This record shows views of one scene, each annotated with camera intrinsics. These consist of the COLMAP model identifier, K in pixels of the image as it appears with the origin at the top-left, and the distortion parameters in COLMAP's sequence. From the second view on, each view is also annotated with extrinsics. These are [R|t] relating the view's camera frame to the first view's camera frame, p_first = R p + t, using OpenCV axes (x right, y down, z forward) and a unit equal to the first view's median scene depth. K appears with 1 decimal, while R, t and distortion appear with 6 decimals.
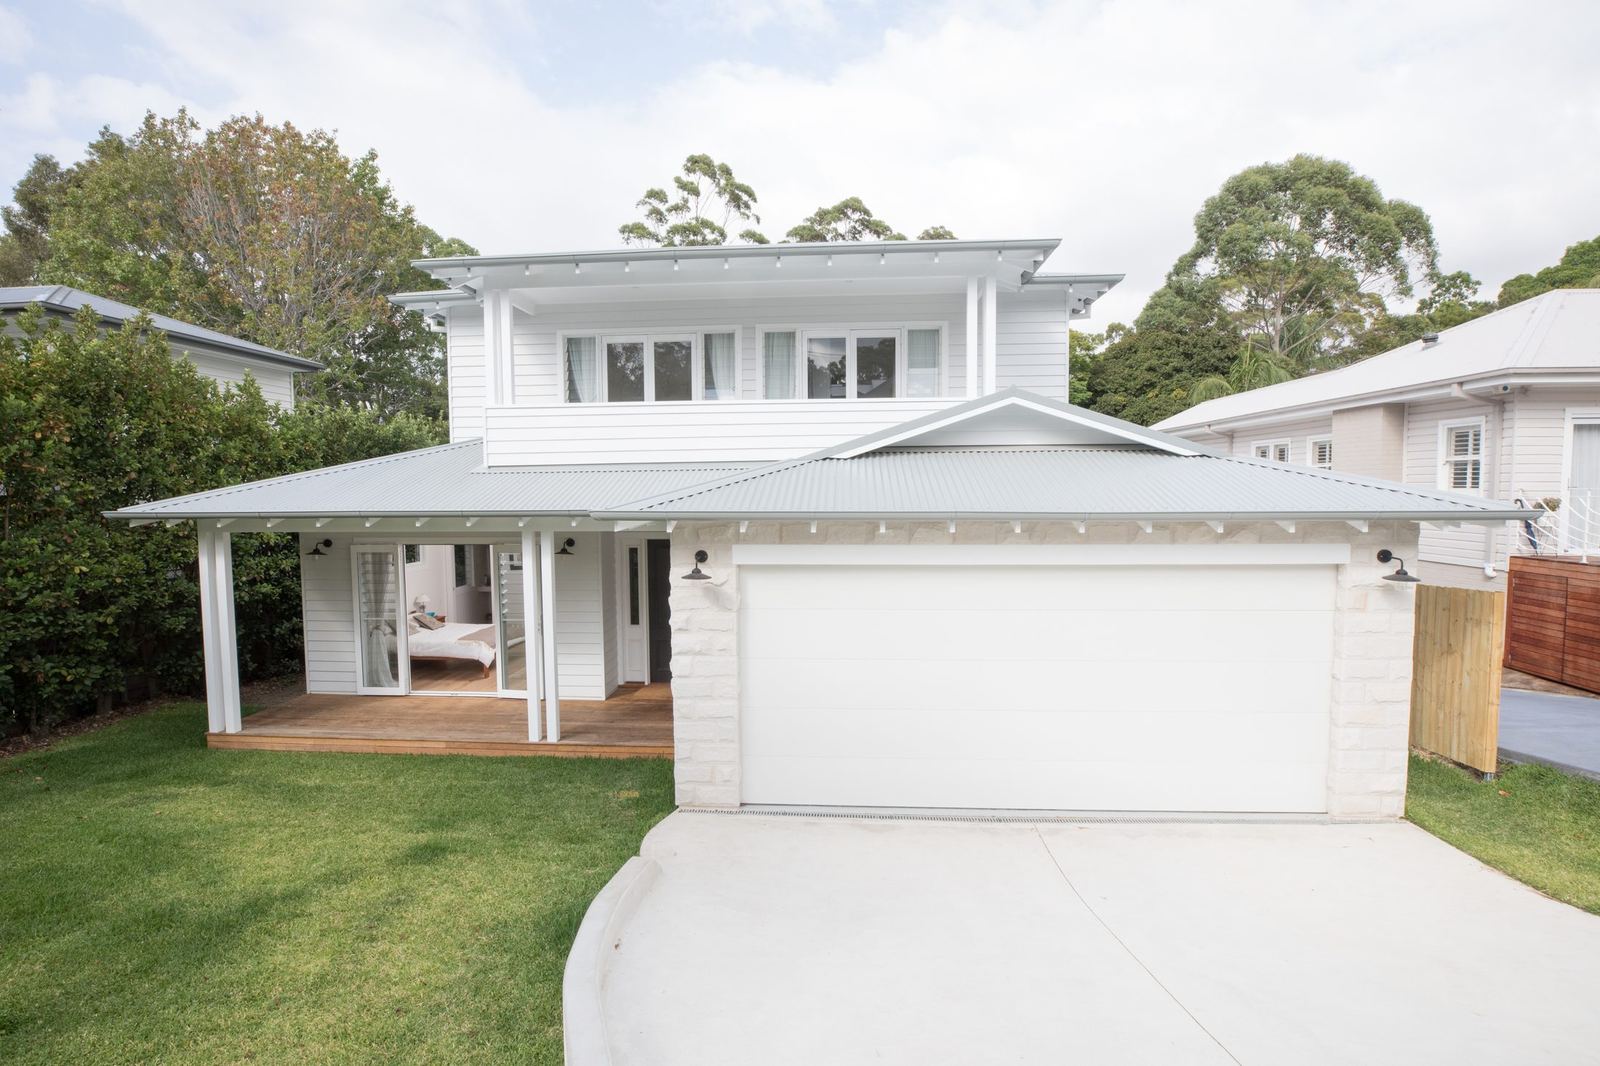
lens RADIAL K [[752.4, 0, 800.0], [0, 752.4, 533.0], [0, 0, 1]] dist [-0.043723, 0.014650]
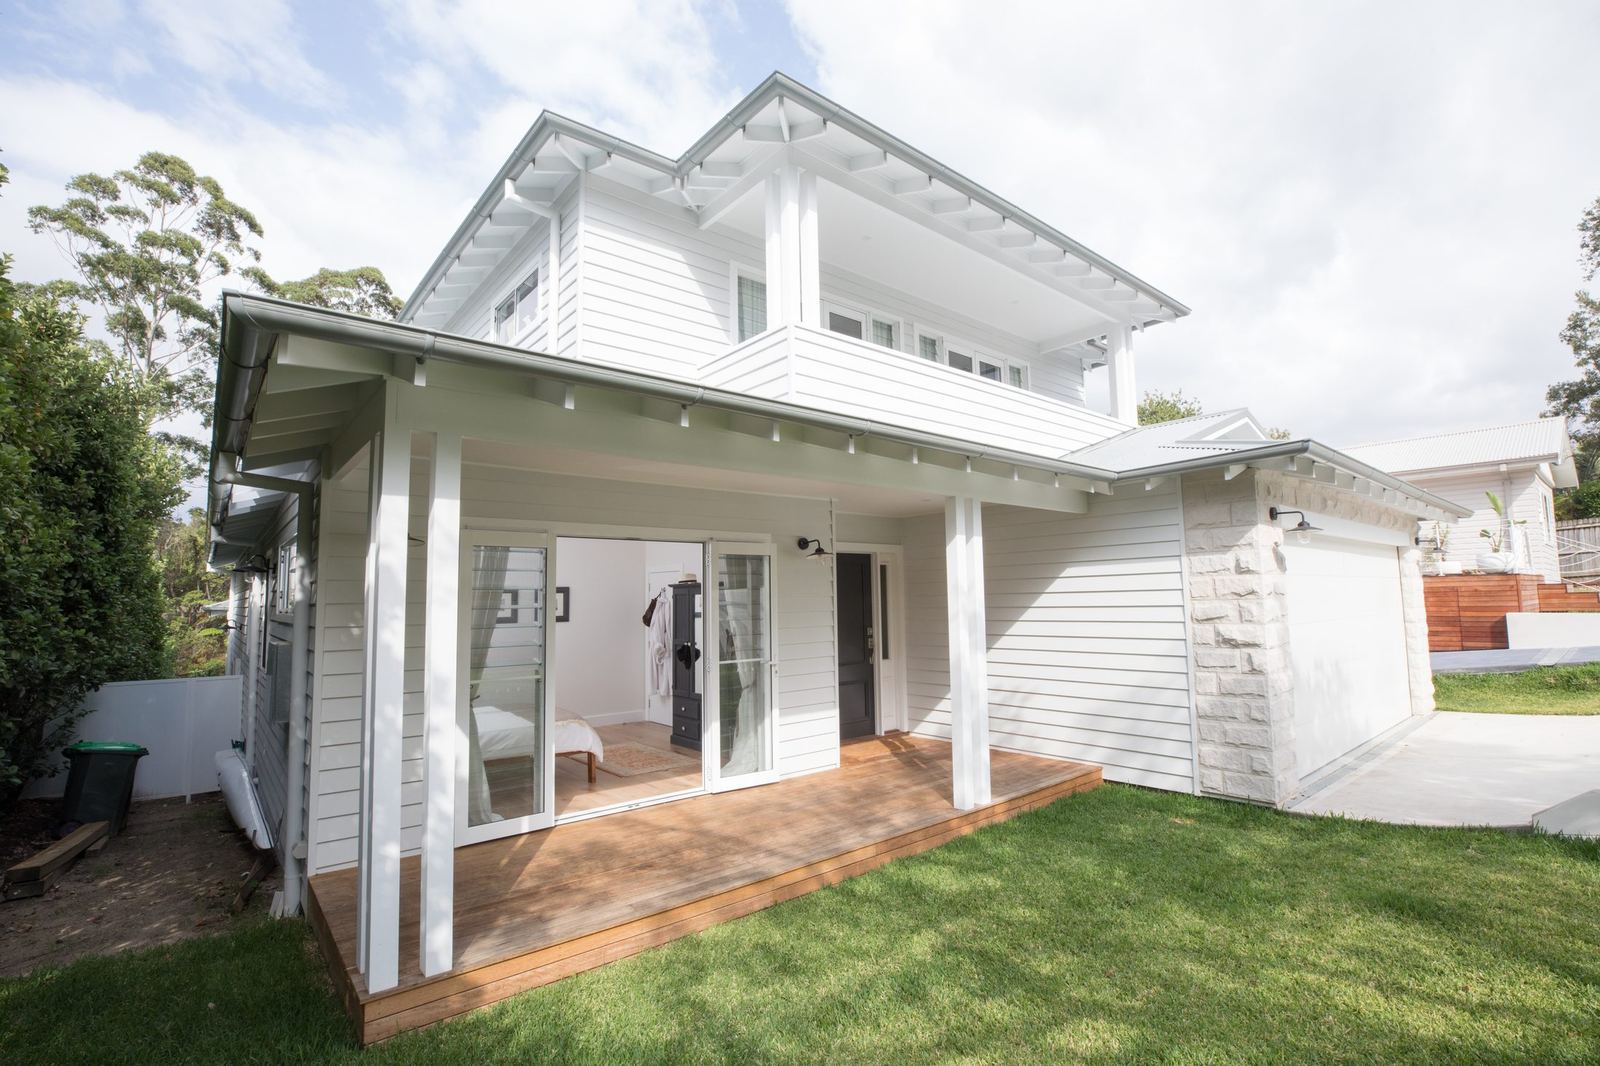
lens RADIAL K [[726.0, 0, 794.5], [0, 726.0, 533.3], [0, 0, 1]] dist [-0.044951, 0.014316]
pose [[0.713695, 0.048679, 0.698763, -2.424491], [0.066719, 0.988322, -0.136995, 0.262665], [-0.697272, 0.144394, 0.702113, 1.505991]]
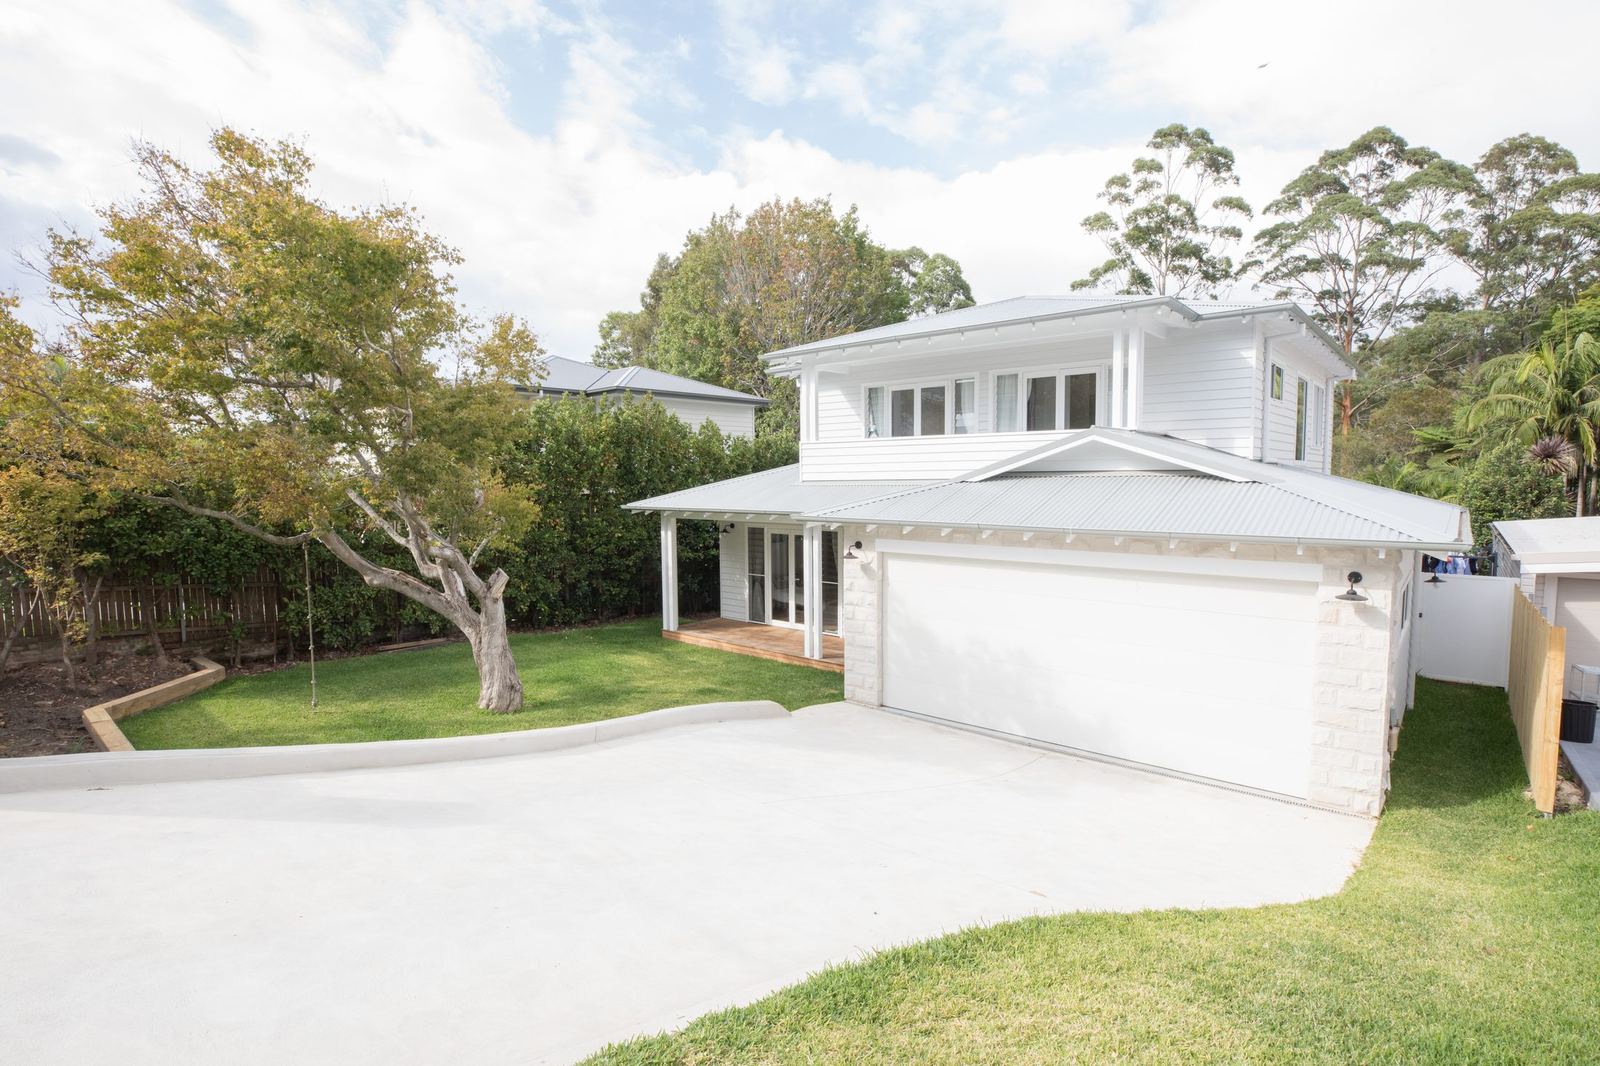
lens RADIAL K [[726.0, 0, 794.5], [0, 726.0, 533.3], [0, 0, 1]] dist [-0.044951, 0.014316]
pose [[0.809531, 0.044751, -0.585369, 0.402983], [-0.034132, 0.998992, 0.029170, -0.020862], [0.586085, -0.003634, 0.810242, -0.205294]]
